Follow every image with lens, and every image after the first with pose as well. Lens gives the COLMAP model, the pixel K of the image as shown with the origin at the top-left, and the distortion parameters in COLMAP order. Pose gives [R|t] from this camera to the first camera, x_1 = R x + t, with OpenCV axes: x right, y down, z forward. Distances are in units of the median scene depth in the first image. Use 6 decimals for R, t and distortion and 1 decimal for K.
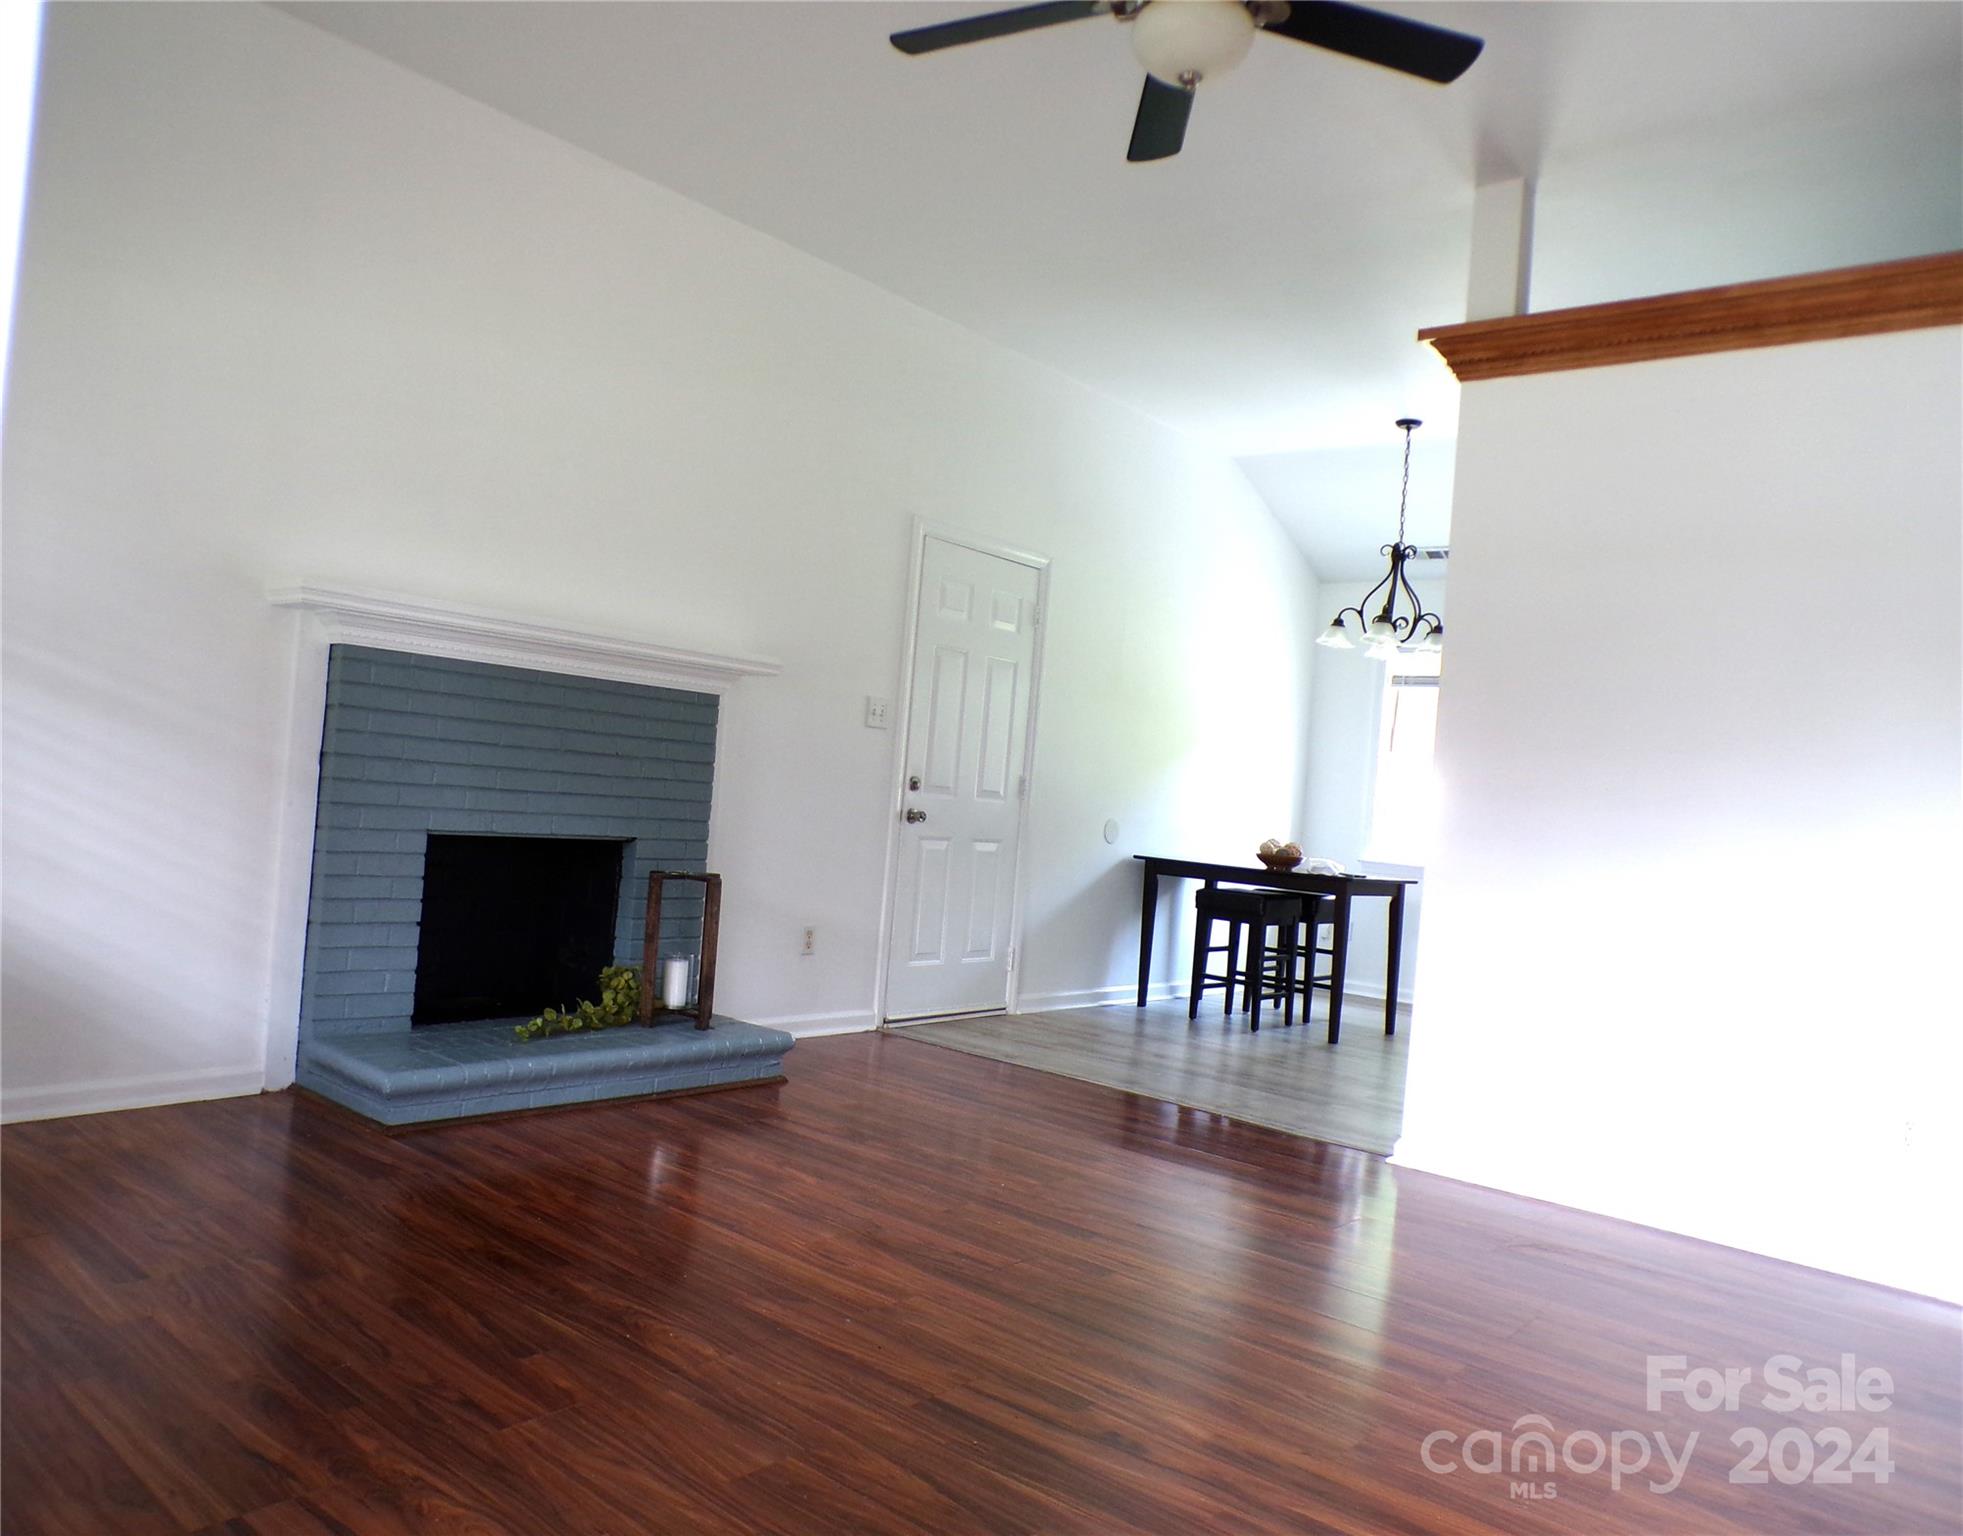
lens RADIAL K [[1389.7, 0, 984.3], [0, 1389.7, 765.3], [0, 0, 1]] dist [-0.032851, 0.001340]
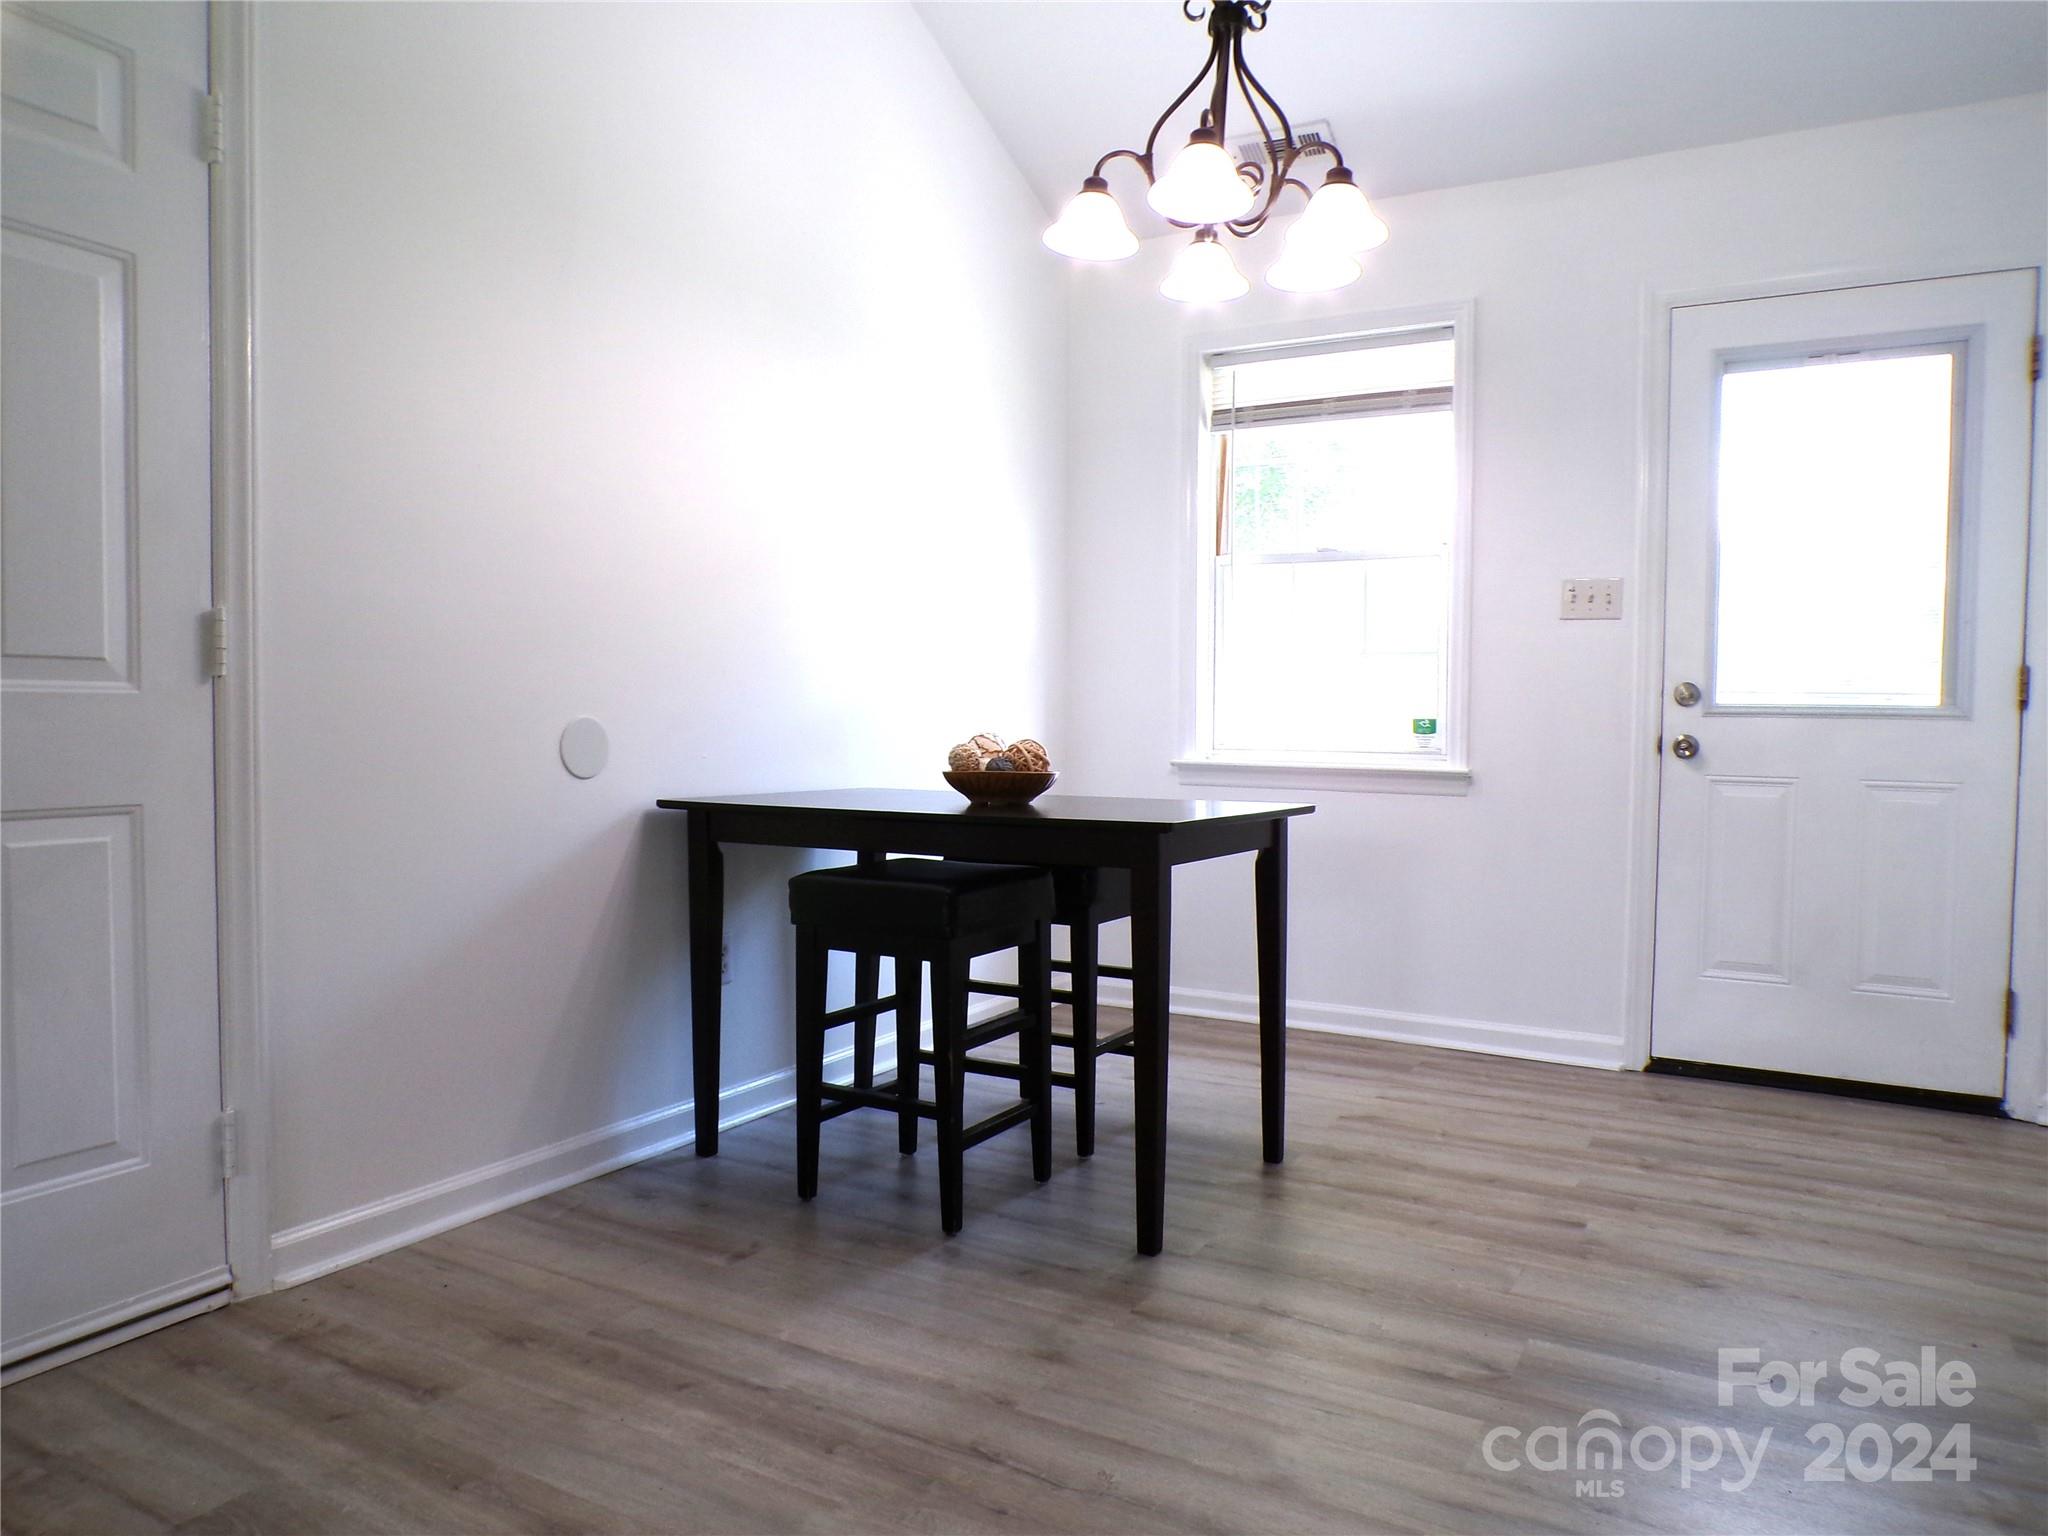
lens RADIAL K [[1425.9, 0, 1020.9], [0, 1425.9, 764.7], [0, 0, 1]] dist [-0.023361, 0.013743]
pose [[0.983127, -0.081678, 0.163677, 0.151512], [0.070246, 0.994746, 0.074466, 0.031161], [-0.168899, -0.061712, 0.983699, 0.580537]]
